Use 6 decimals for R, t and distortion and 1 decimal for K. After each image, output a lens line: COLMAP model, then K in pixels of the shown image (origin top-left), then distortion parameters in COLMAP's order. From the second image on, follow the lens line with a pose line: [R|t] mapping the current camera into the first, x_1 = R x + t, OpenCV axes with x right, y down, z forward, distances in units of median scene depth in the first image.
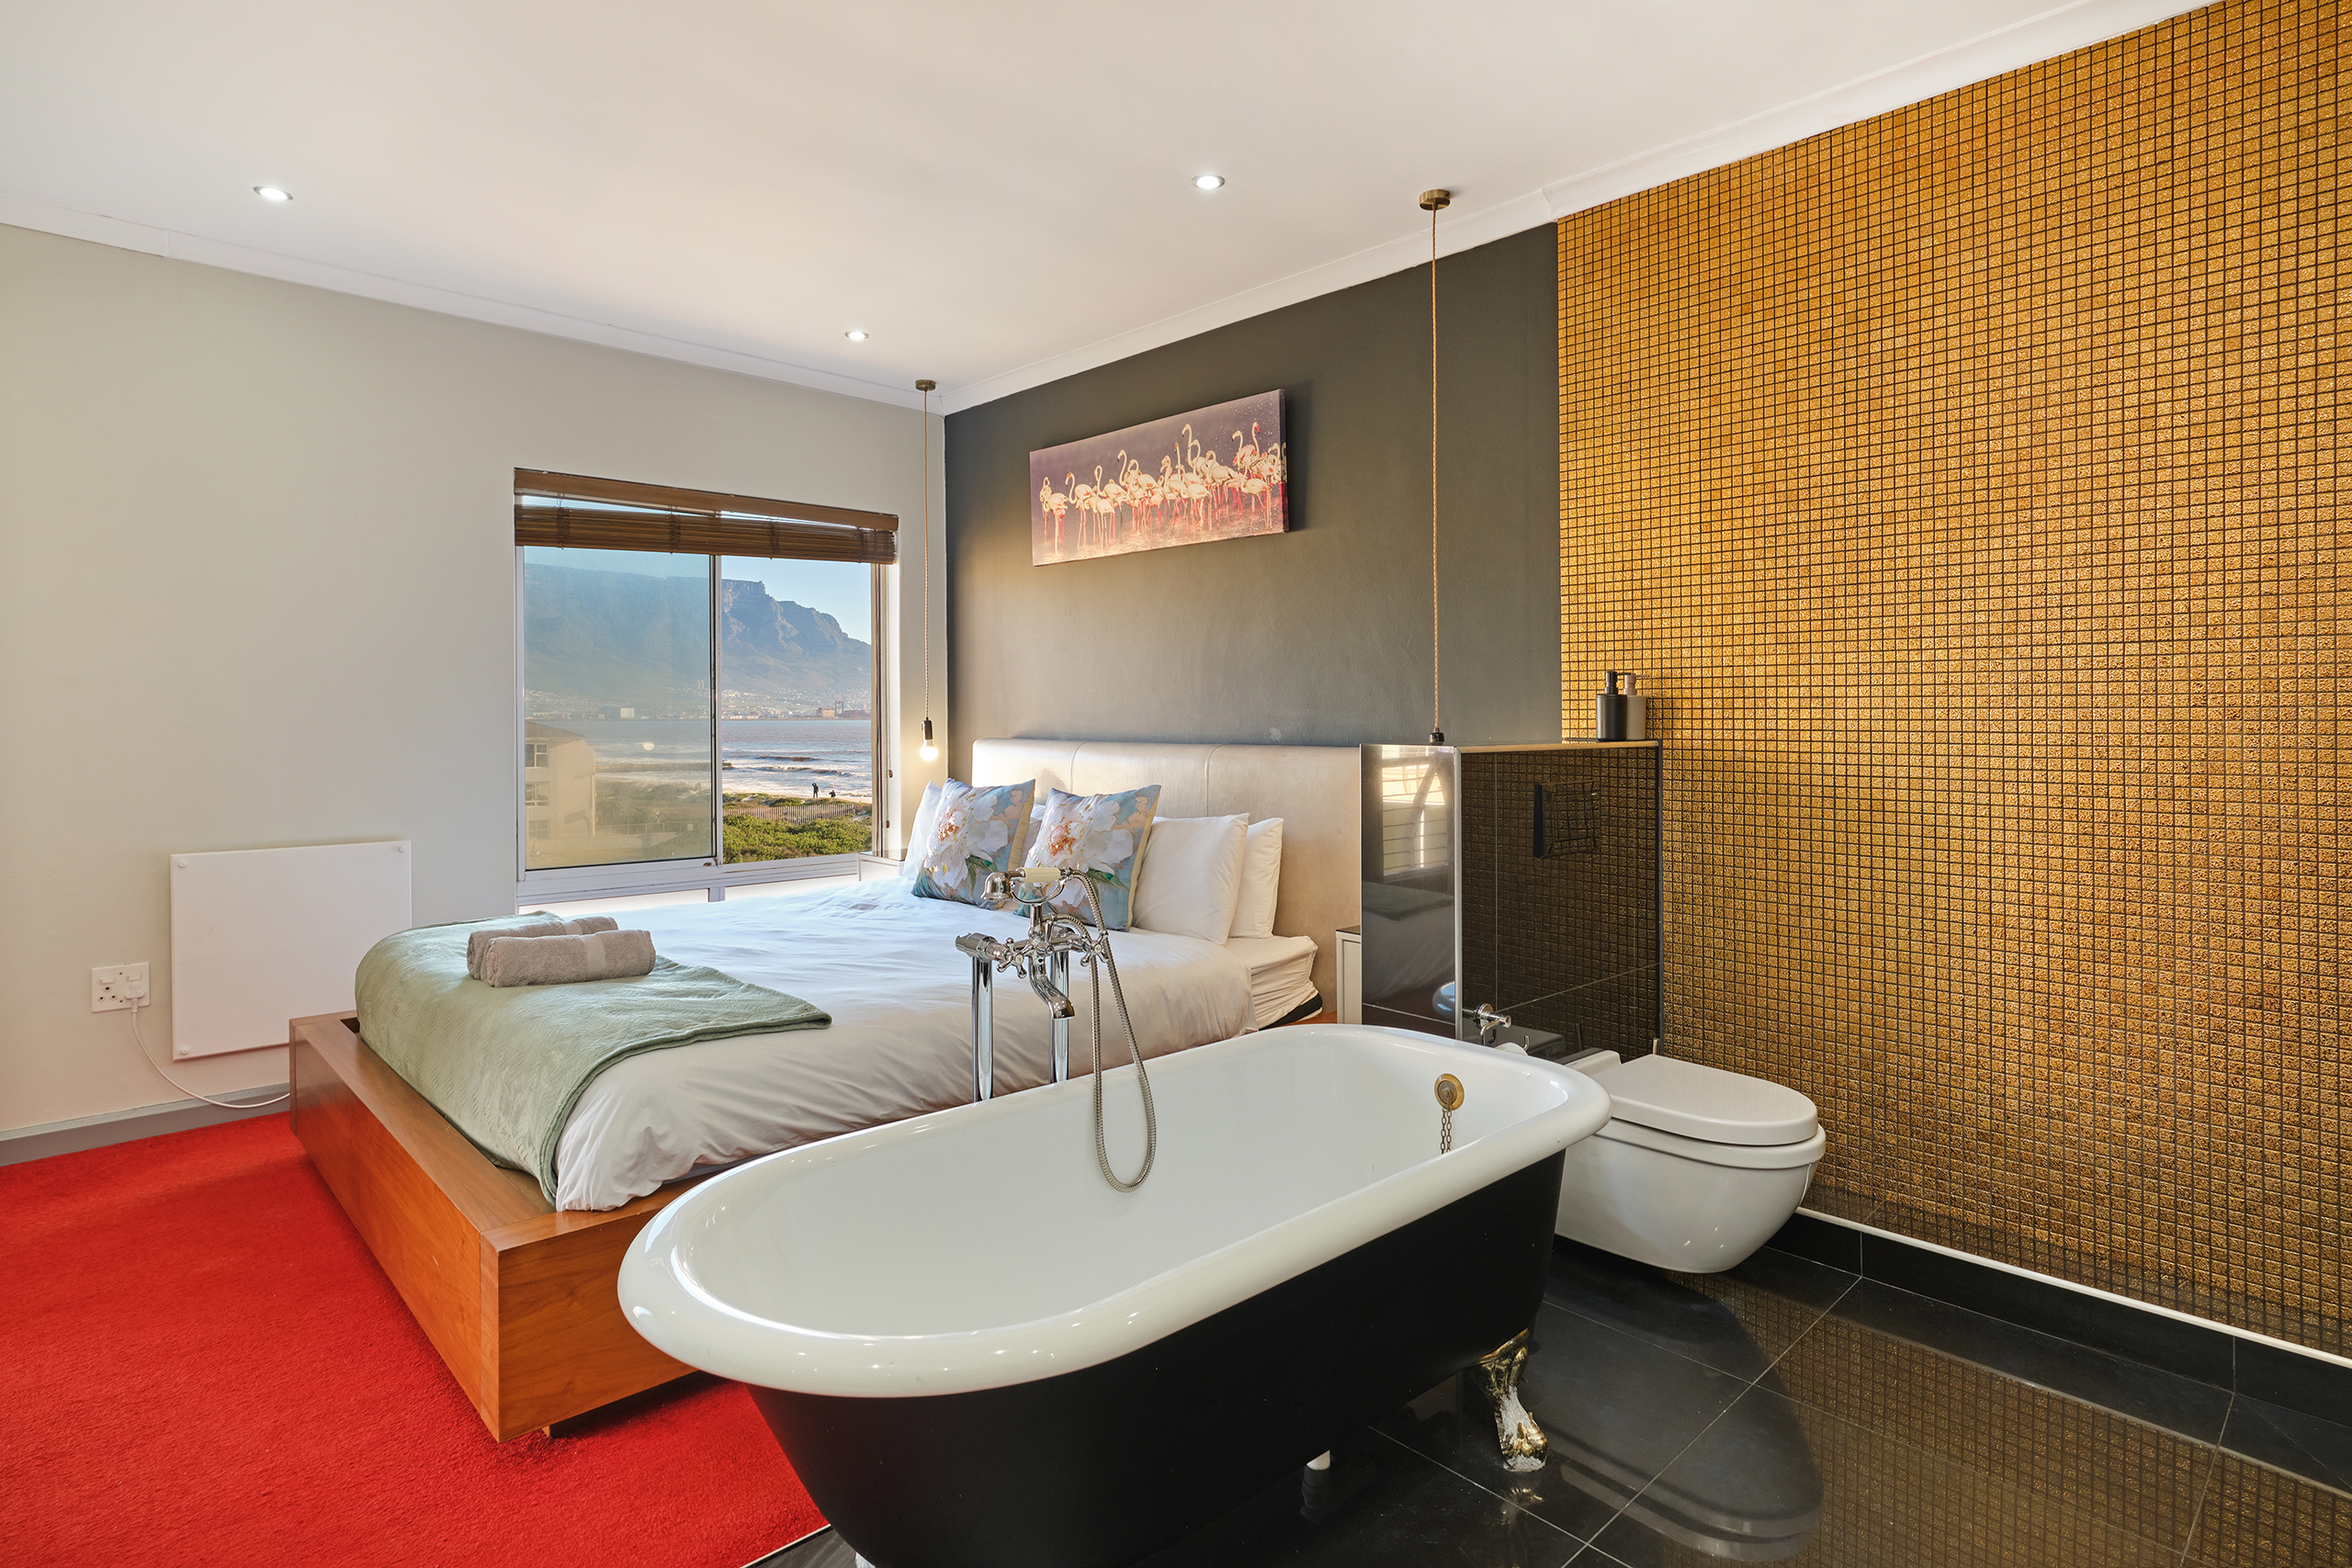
lens RADIAL K [[1179.6, 0, 1177.2], [0, 1179.6, 708.8], [0, 0, 1]] dist [0.033460, 0.000164]
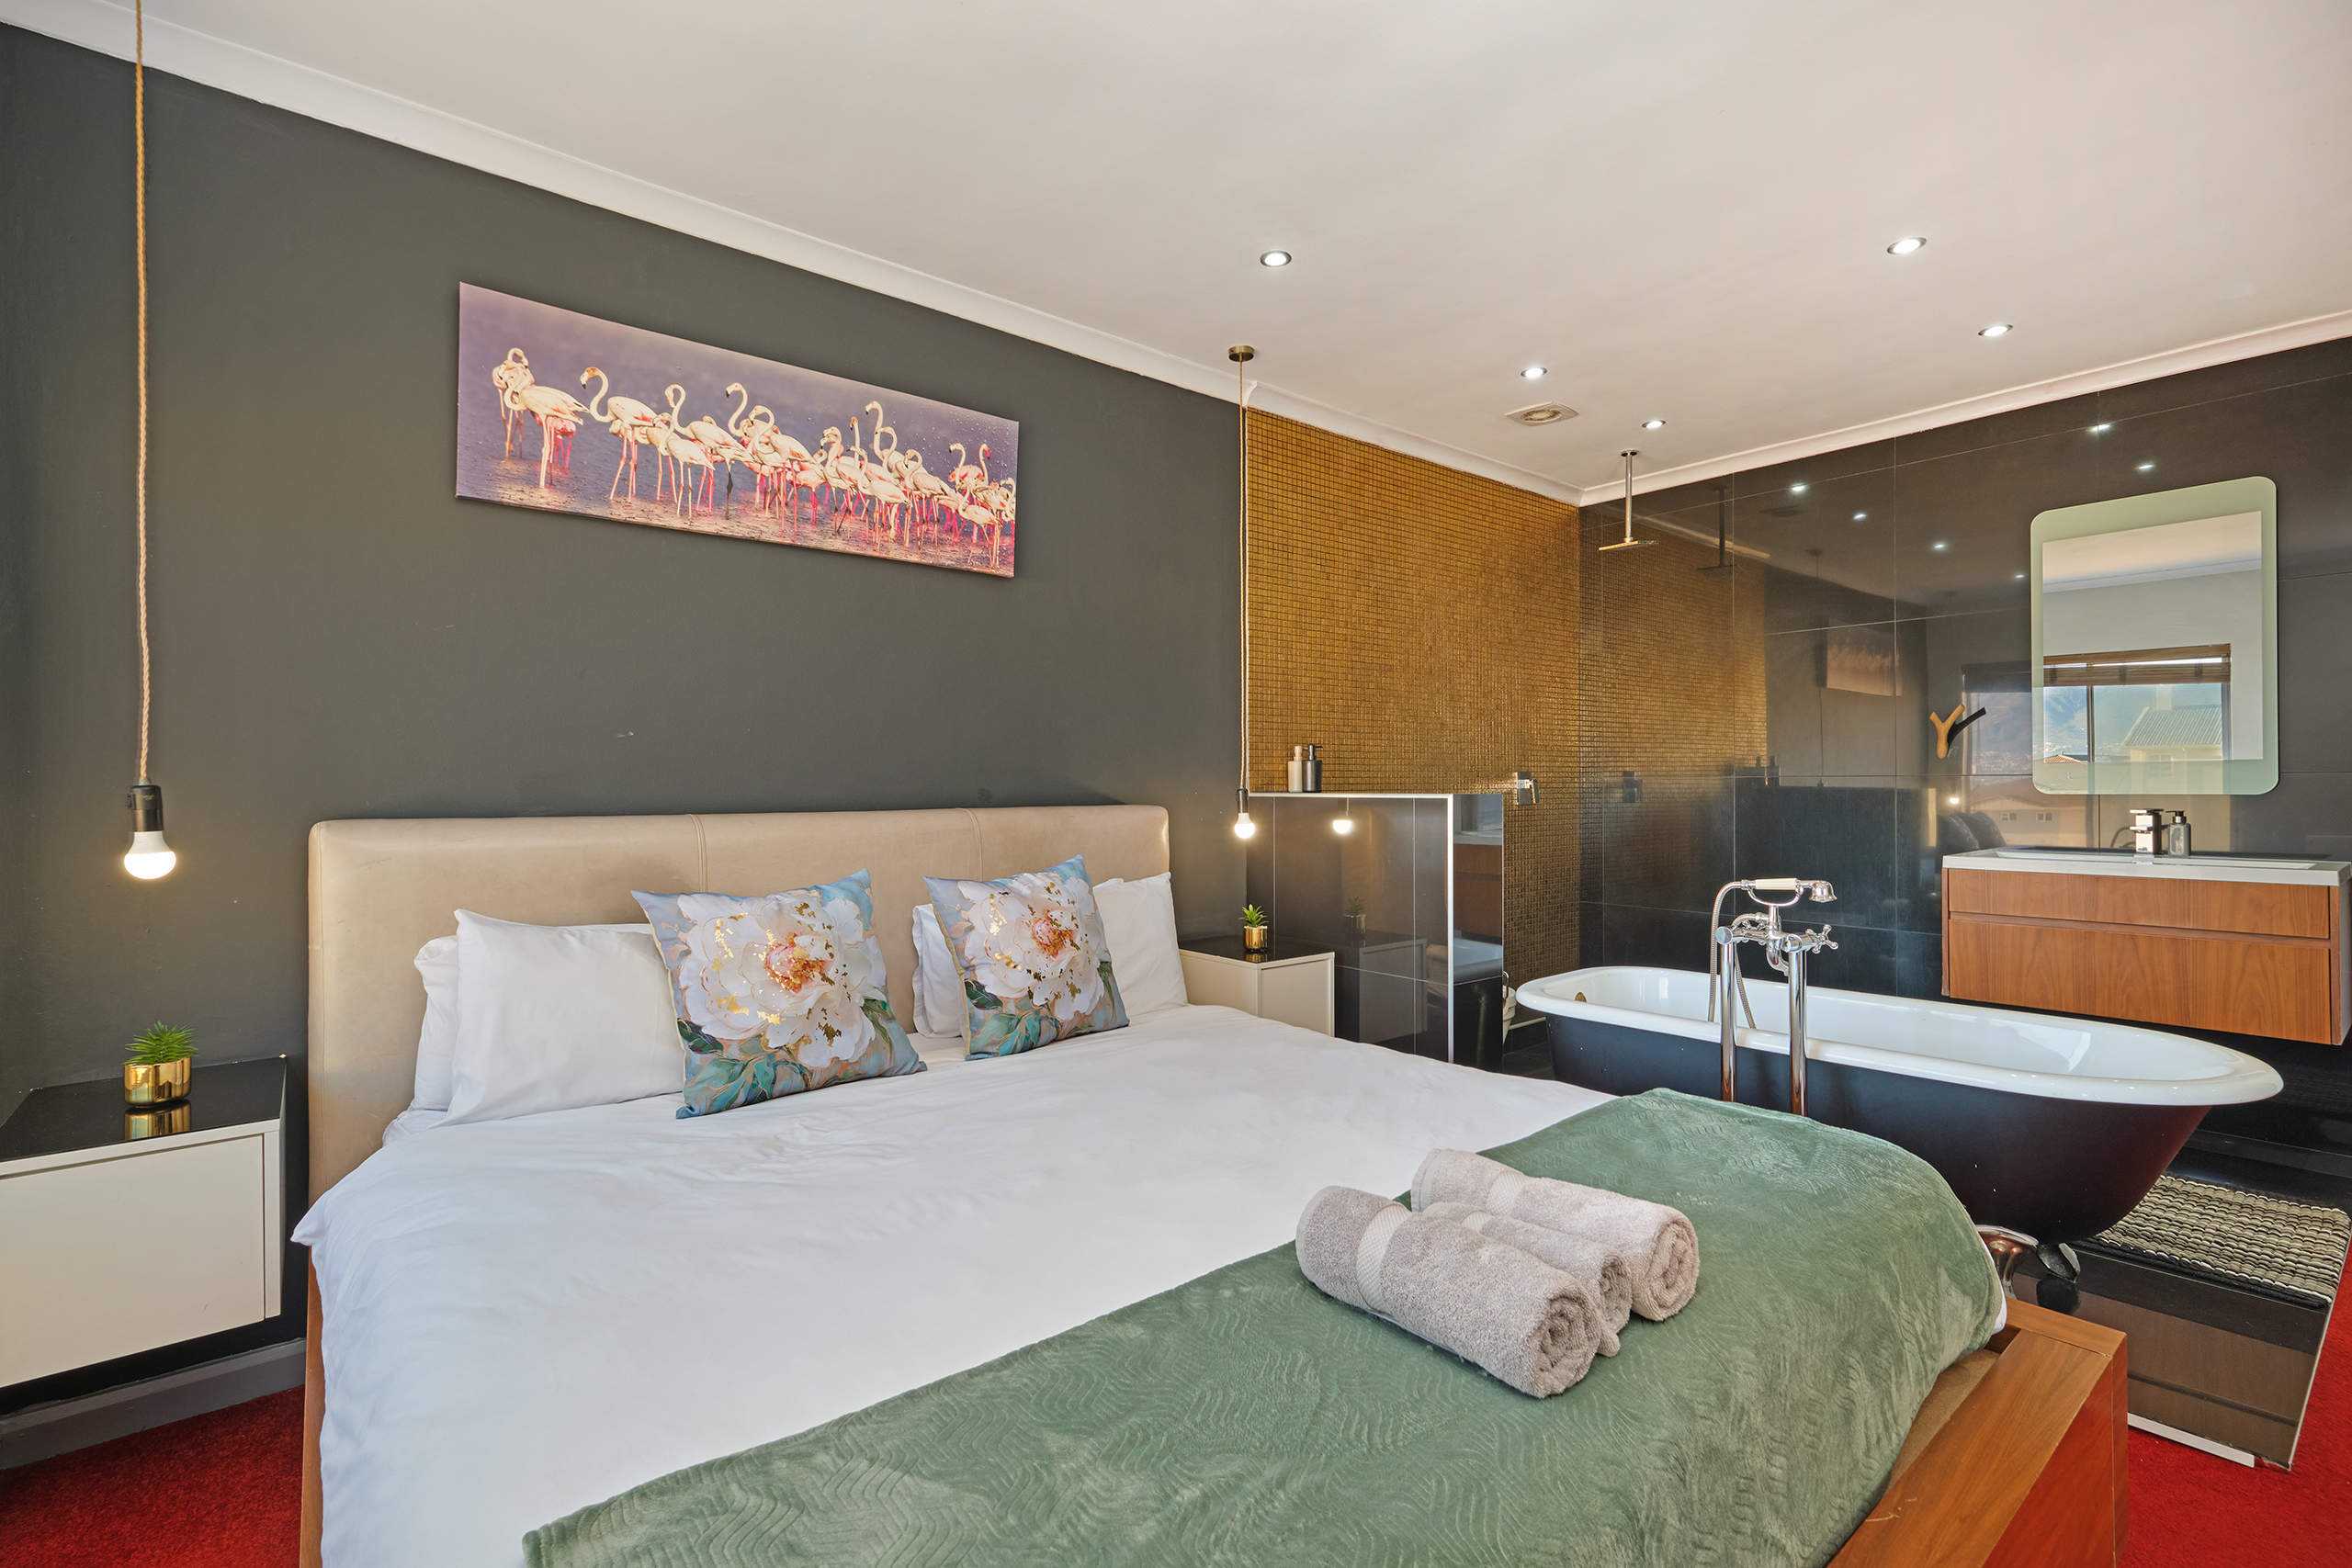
lens RADIAL K [[1066.7, 0, 1175.5], [0, 1066.7, 777.7], [0, 0, 1]] dist [-0.000613, 0.000313]
pose [[0.085439, -0.001256, 0.996343, -0.685410], [-0.006313, 0.999978, 0.001802, 0.005188], [-0.996323, -0.006443, 0.085430, 0.750981]]
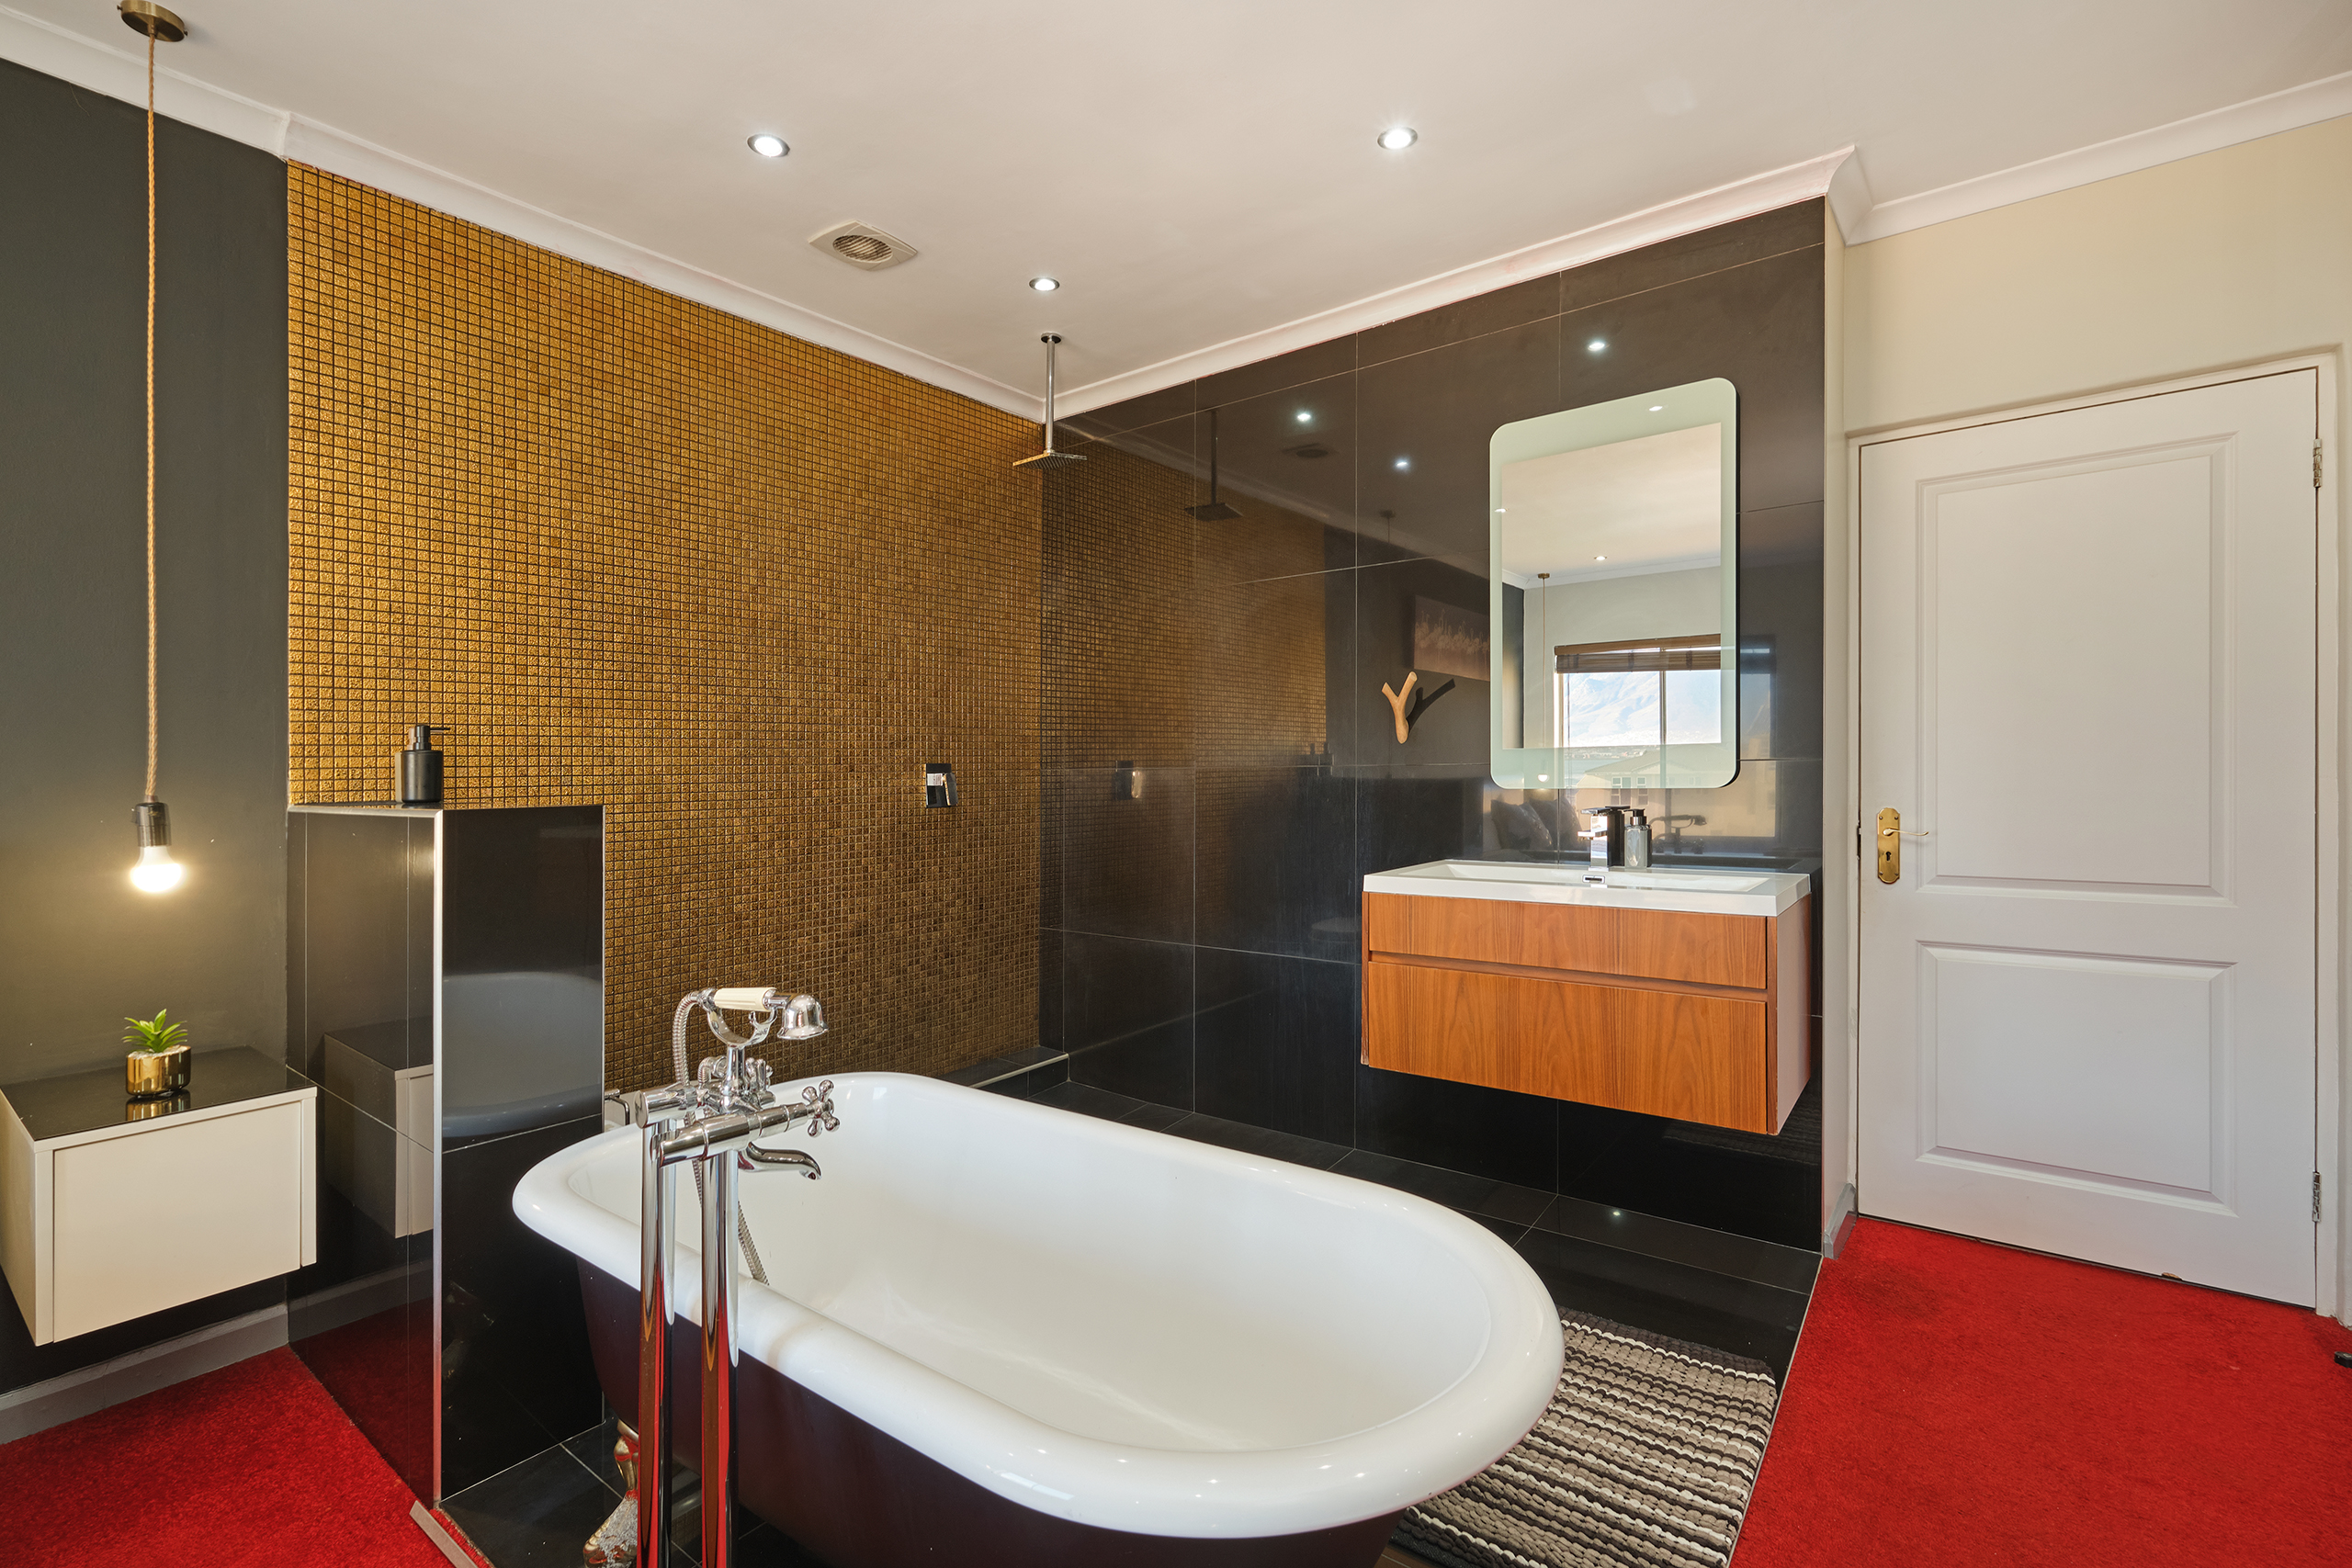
lens RADIAL K [[1054.6, 0, 1176.0], [0, 1054.6, 784.0], [0, 0, 1]] dist [-0.002502, -0.000024]
pose [[-0.143229, -0.017735, 0.989531, -0.370121], [0.002147, 0.999832, 0.018230, -0.000288], [-0.989687, 0.004736, -0.143167, 0.395874]]
